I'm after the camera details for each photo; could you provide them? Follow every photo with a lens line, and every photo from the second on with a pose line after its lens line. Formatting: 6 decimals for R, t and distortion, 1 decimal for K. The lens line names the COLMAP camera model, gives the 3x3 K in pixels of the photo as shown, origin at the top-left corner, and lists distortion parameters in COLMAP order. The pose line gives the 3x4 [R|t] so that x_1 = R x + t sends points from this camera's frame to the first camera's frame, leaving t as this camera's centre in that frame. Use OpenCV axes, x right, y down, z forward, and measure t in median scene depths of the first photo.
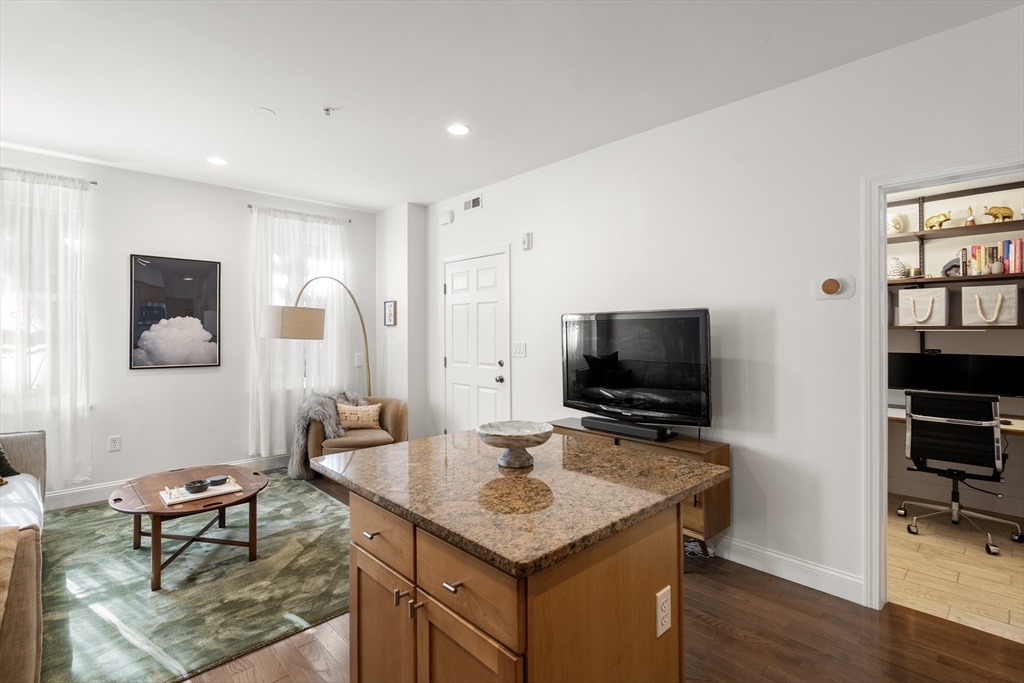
lens RADIAL K [[484.0, 0, 514.0], [0, 484.0, 332.2], [0, 0, 1]] dist [-0.000252, 0.000010]
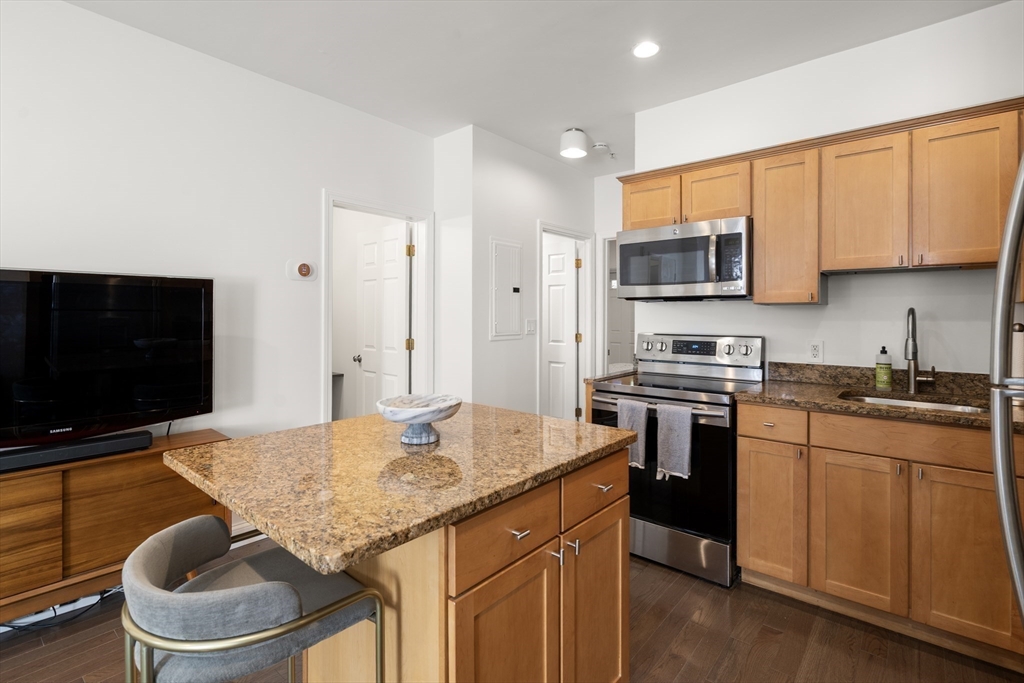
lens RADIAL K [[488.9, 0, 515.2], [0, 488.9, 315.0], [0, 0, 1]] dist [0.000364, 0.000039]
pose [[-0.108695, 0.002918, 0.994071, -0.354655], [-0.000372, 0.999996, -0.002976, 0.013046], [-0.994075, -0.000694, -0.108694, 0.343392]]
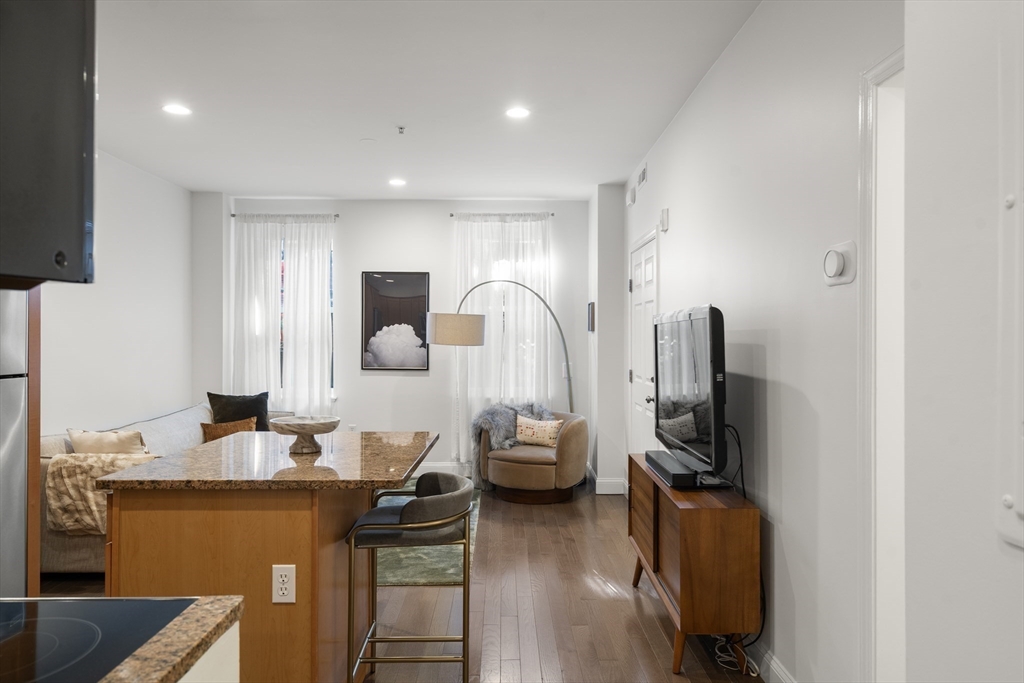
lens RADIAL K [[655.8, 0, 512.0], [0, 655.8, 341.5], [0, 0, 1]] dist [0.001505, 0.000277]
pose [[0.735919, 0.005102, -0.677051, 0.519783], [-0.004599, 0.999986, 0.002536, 0.002556], [0.677054, 0.001248, 0.735932, 0.071587]]
